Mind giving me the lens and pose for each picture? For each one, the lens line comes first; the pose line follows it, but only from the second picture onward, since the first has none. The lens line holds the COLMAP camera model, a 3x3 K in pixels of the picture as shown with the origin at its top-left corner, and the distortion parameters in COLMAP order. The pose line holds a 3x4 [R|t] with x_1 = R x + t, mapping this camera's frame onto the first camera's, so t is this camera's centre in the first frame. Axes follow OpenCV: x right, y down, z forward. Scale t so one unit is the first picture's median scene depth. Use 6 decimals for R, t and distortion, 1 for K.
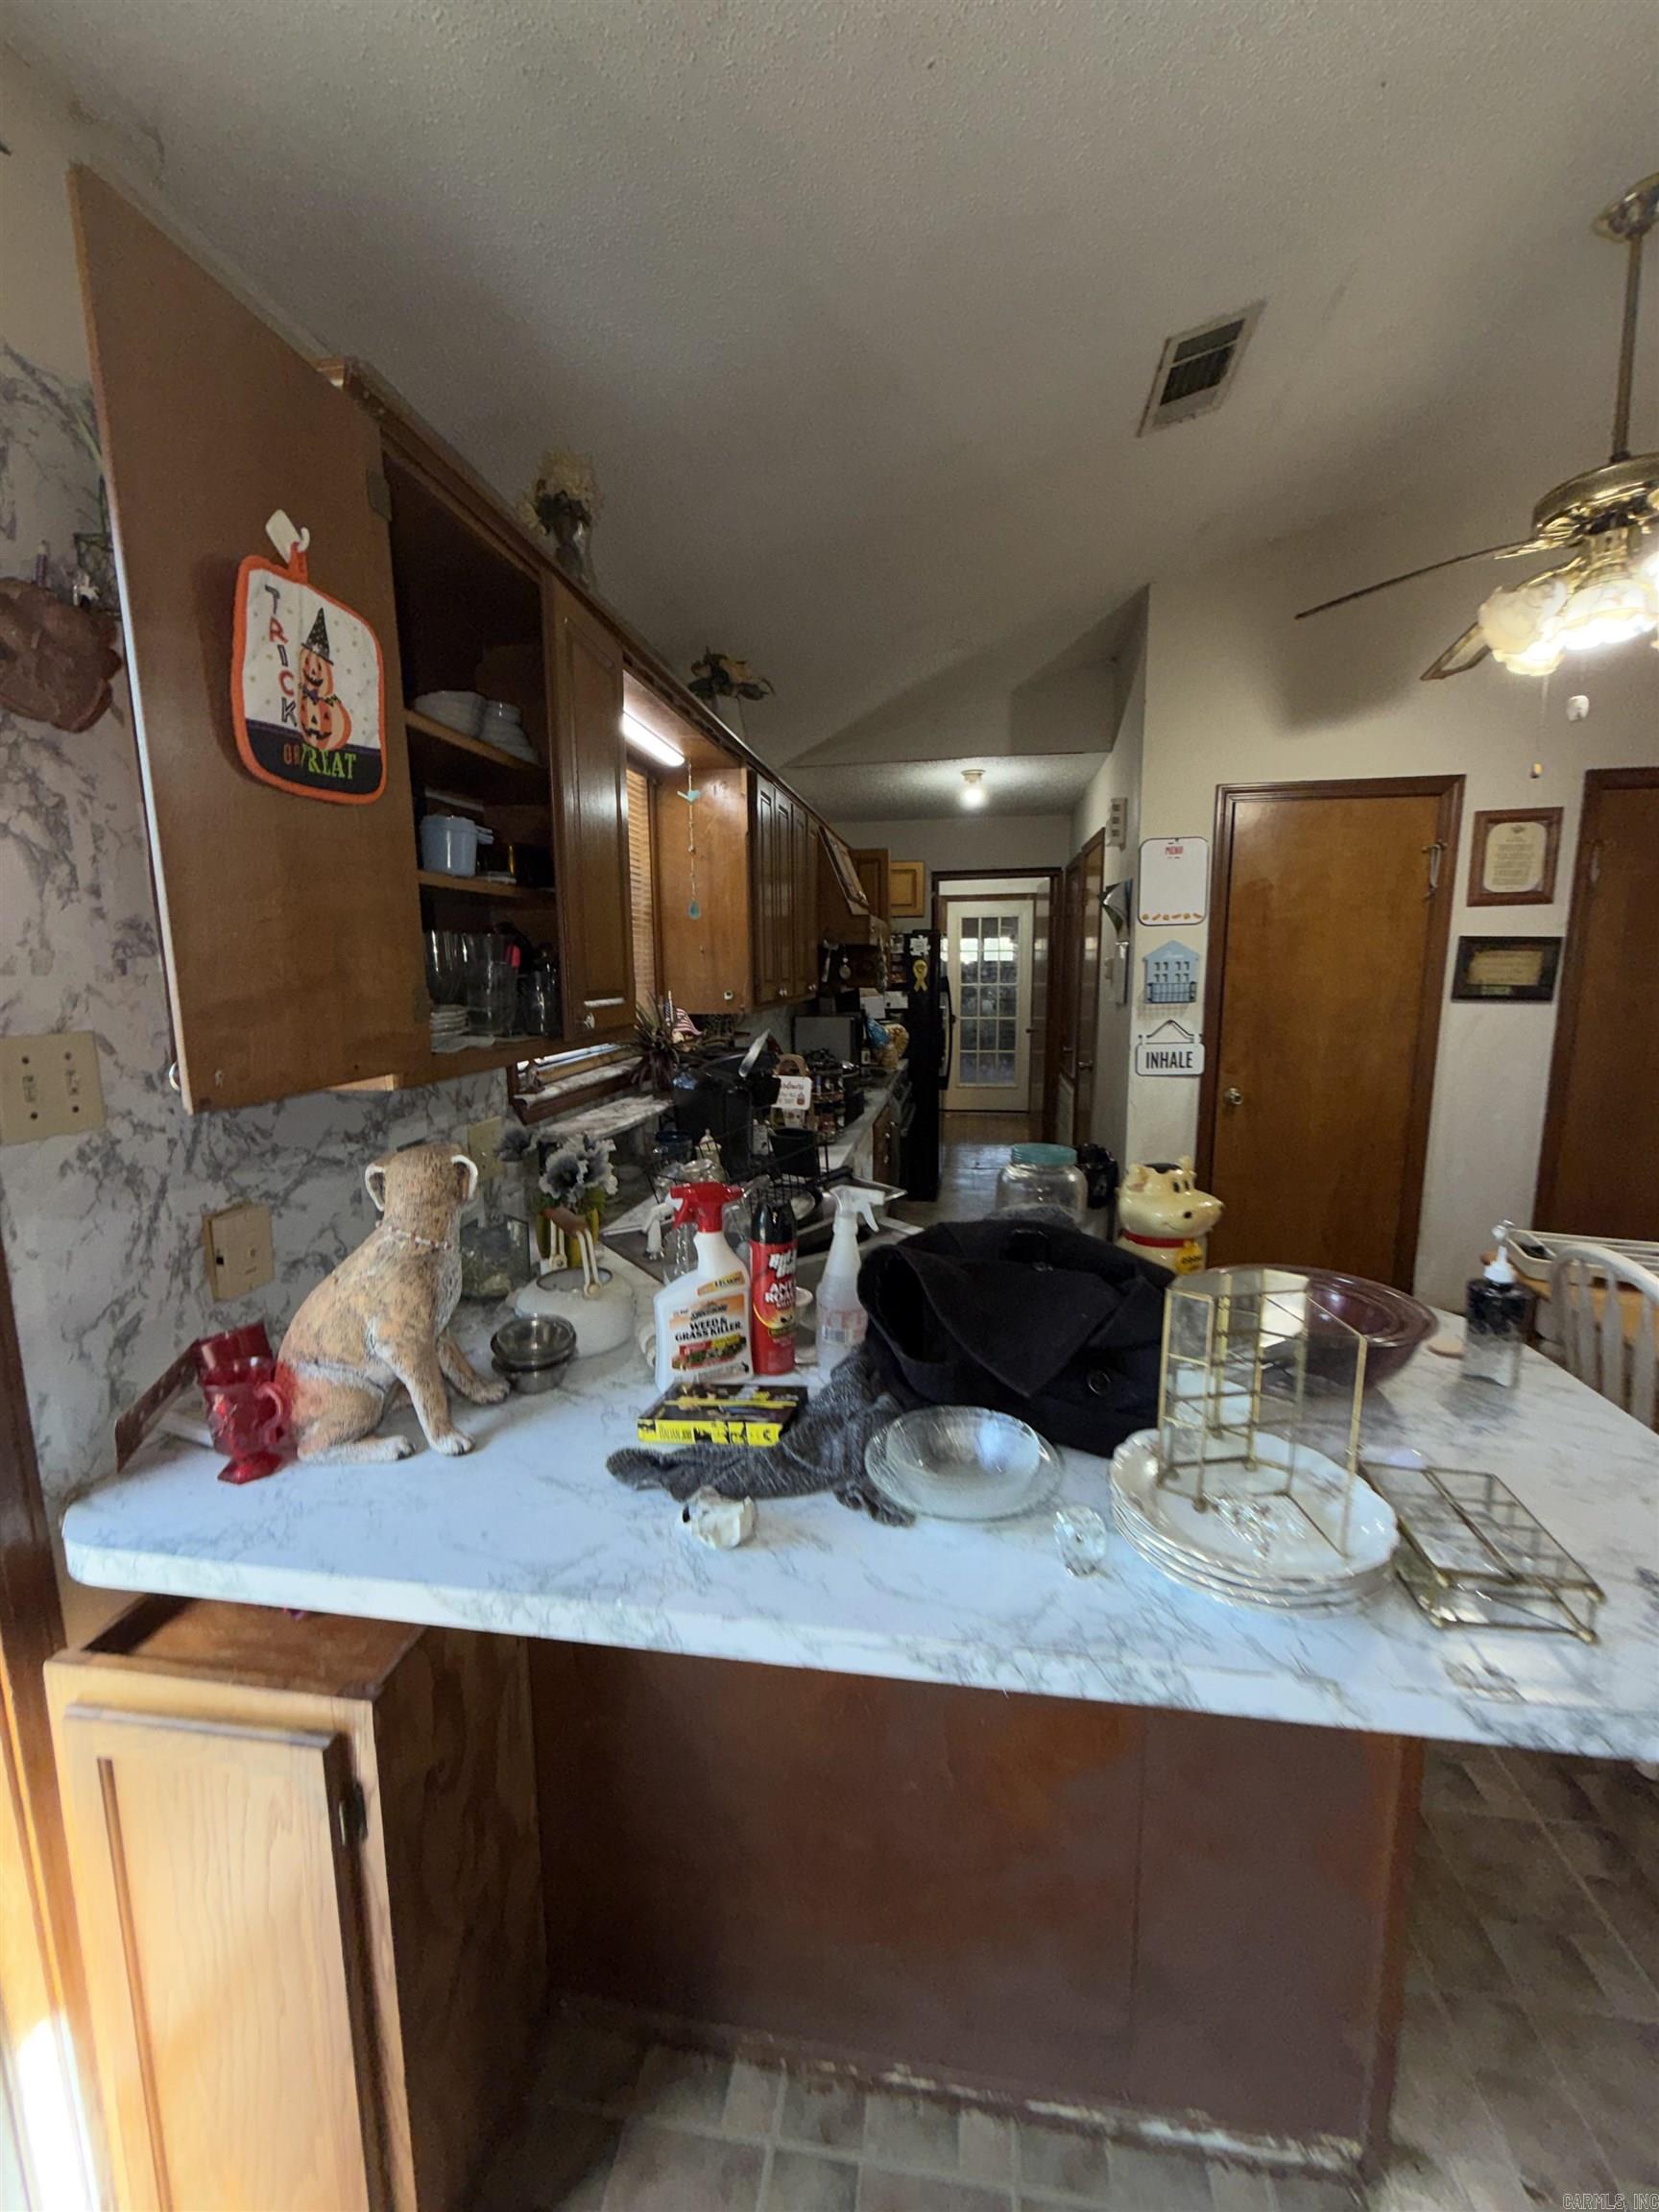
lens RADIAL K [[881.0, 0, 828.3], [0, 881.0, 1099.7], [0, 0, 1]] dist [0.001077, -0.000294]
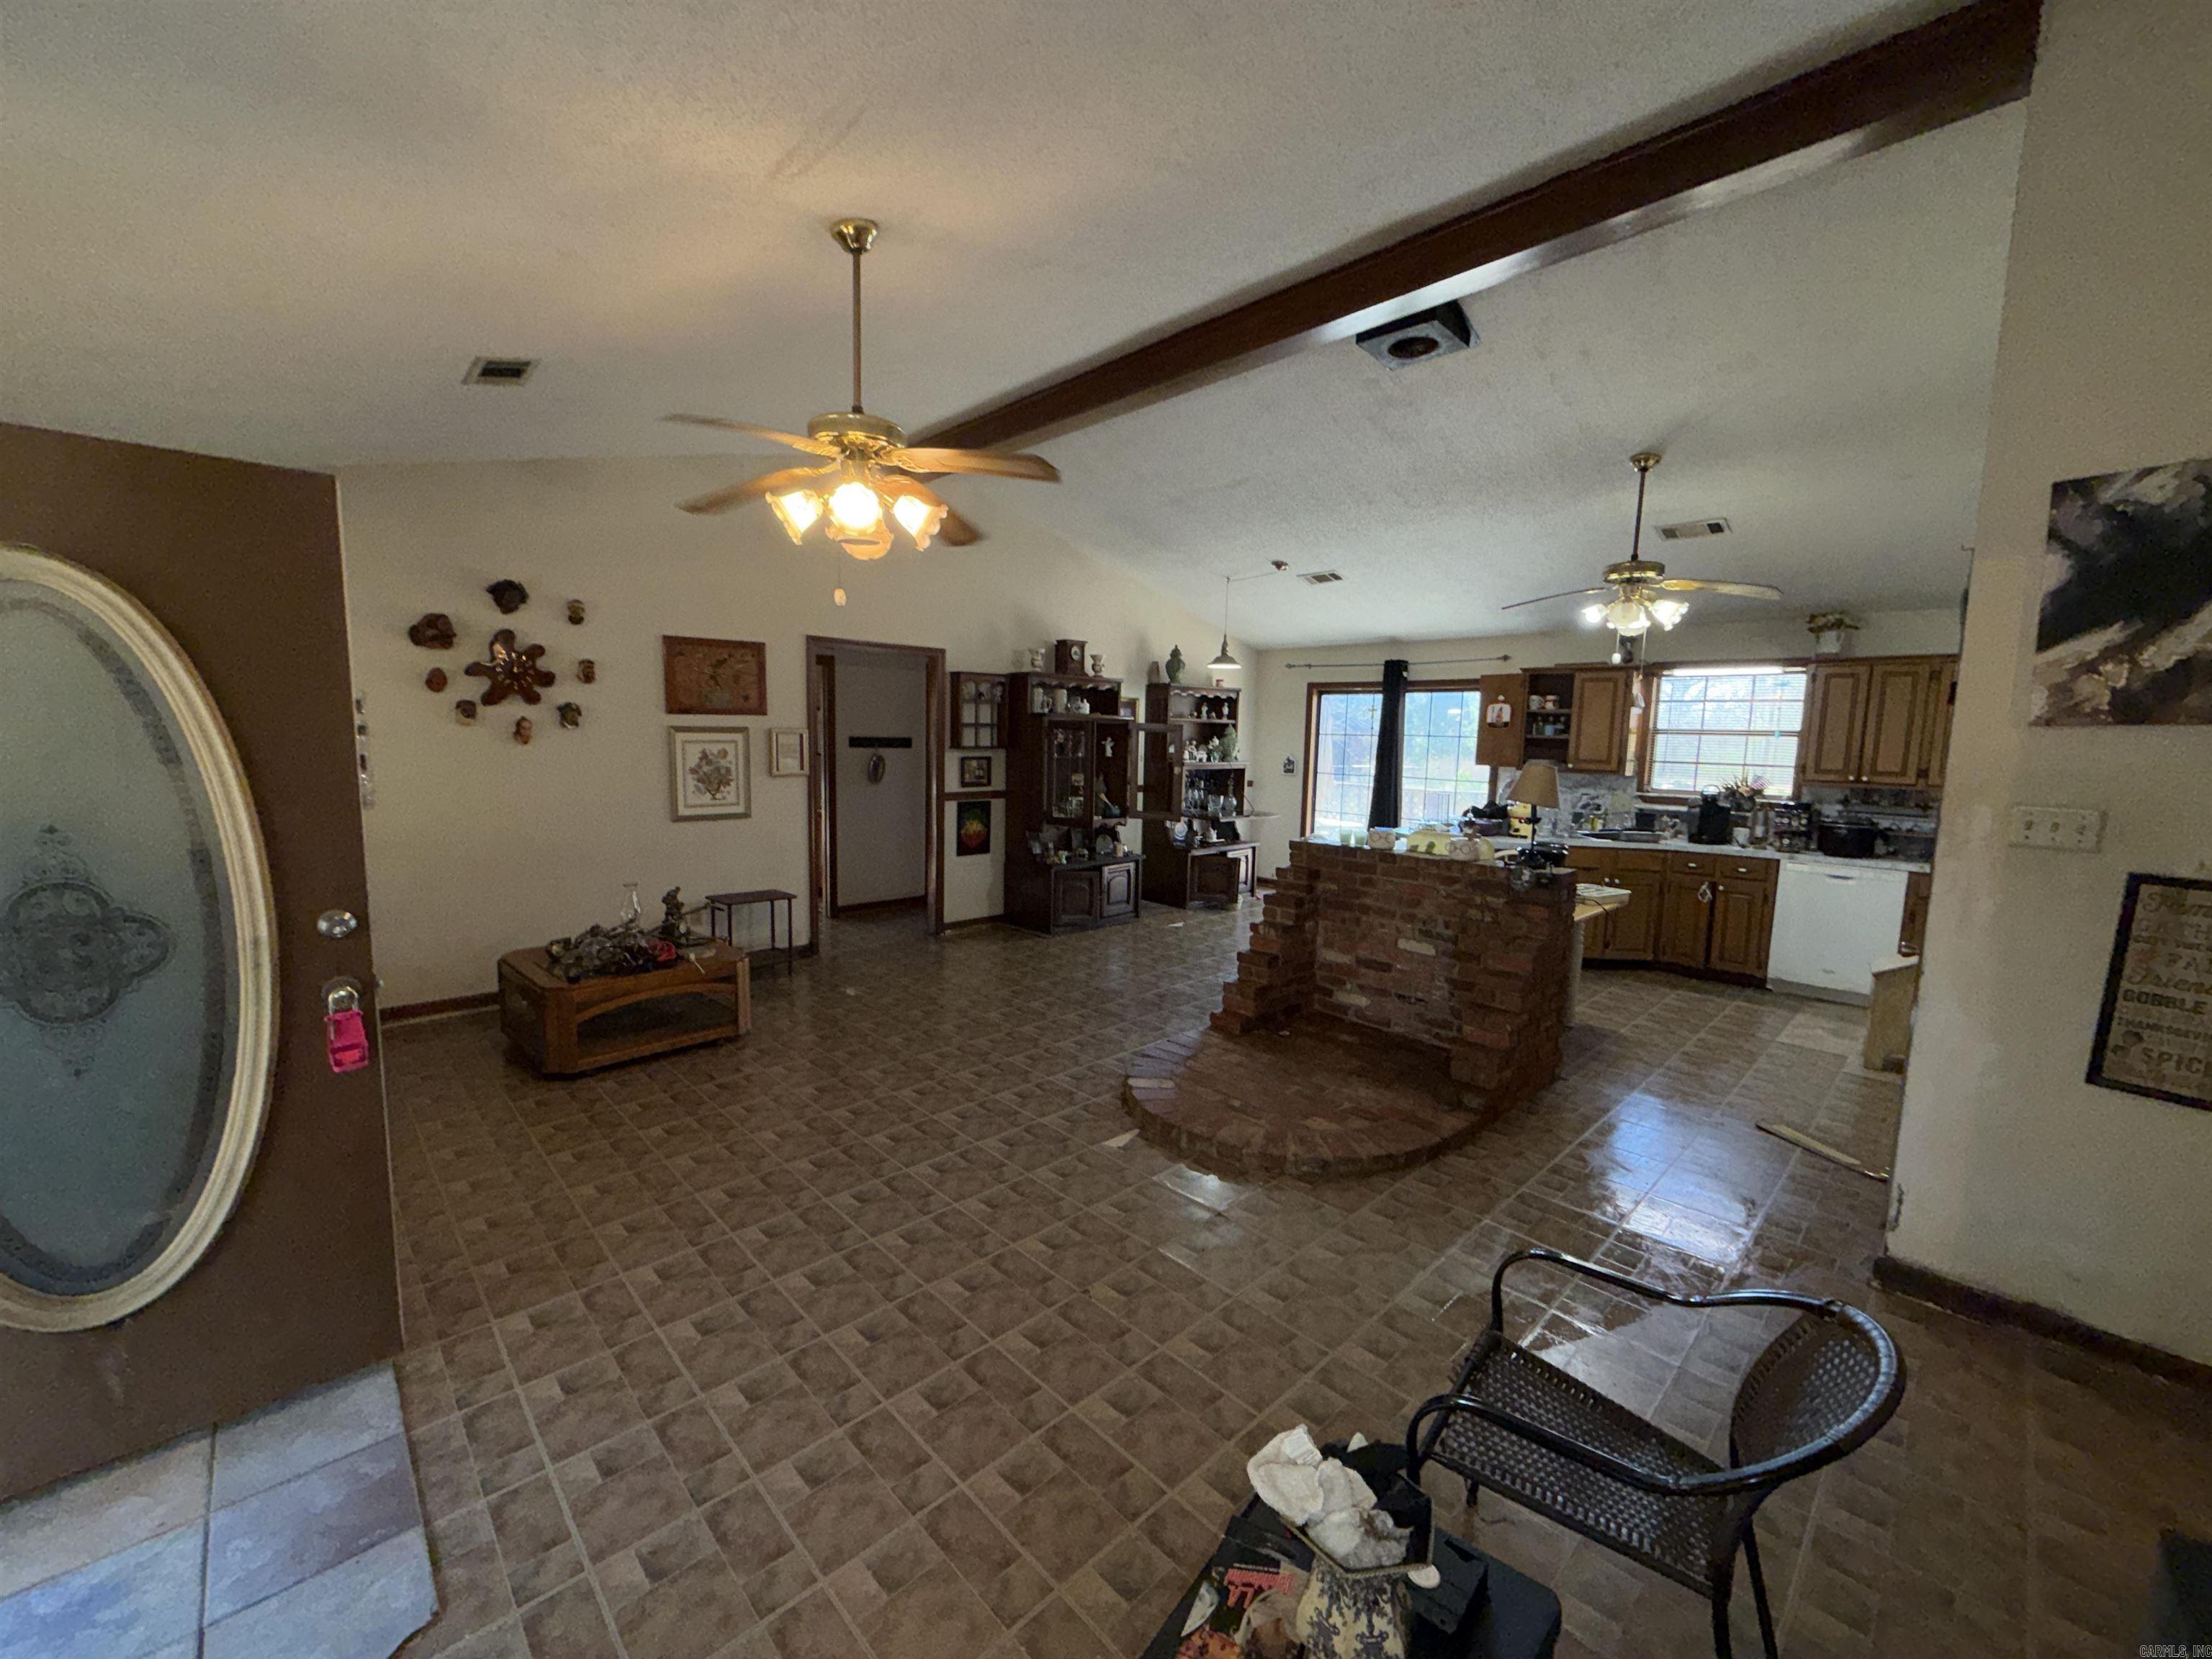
lens RADIAL K [[881.0, 0, 1099.0], [0, 881.0, 833.0], [0, 0, 1]] dist [0.001077, -0.000294]
pose [[-0.608028, 0.085685, -0.789278, 3.853742], [-0.138673, 0.967414, 0.211851, -0.304075], [0.781711, 0.238263, -0.576333, 1.454810]]
